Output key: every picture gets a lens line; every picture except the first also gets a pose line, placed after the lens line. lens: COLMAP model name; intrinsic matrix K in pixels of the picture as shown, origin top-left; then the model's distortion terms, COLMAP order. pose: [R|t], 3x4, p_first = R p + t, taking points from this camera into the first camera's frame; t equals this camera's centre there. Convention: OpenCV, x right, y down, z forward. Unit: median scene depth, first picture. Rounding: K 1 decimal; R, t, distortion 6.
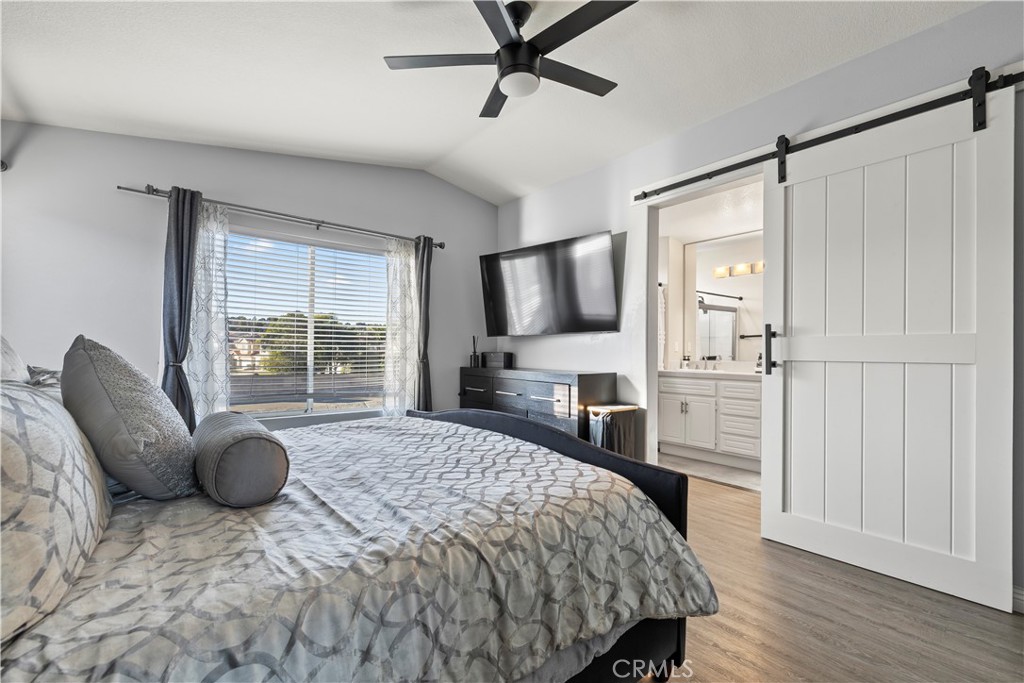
lens RADIAL K [[432.5, 0, 515.3], [0, 432.5, 343.2], [0, 0, 1]] dist [-0.000908, 0.000108]
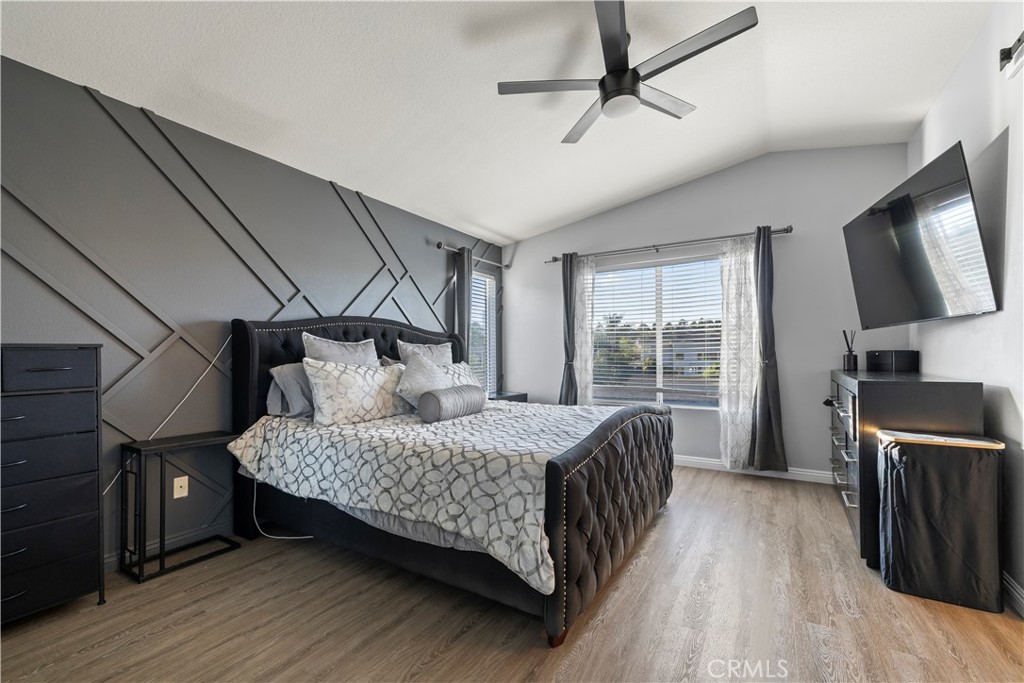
lens RADIAL K [[432.5, 0, 515.3], [0, 432.5, 343.2], [0, 0, 1]] dist [-0.000908, 0.000108]
pose [[0.330903, -0.037994, -0.942900, 0.540946], [0.026550, 0.999168, -0.030944, 0.017106], [0.943291, -0.014794, 0.331637, 0.225196]]
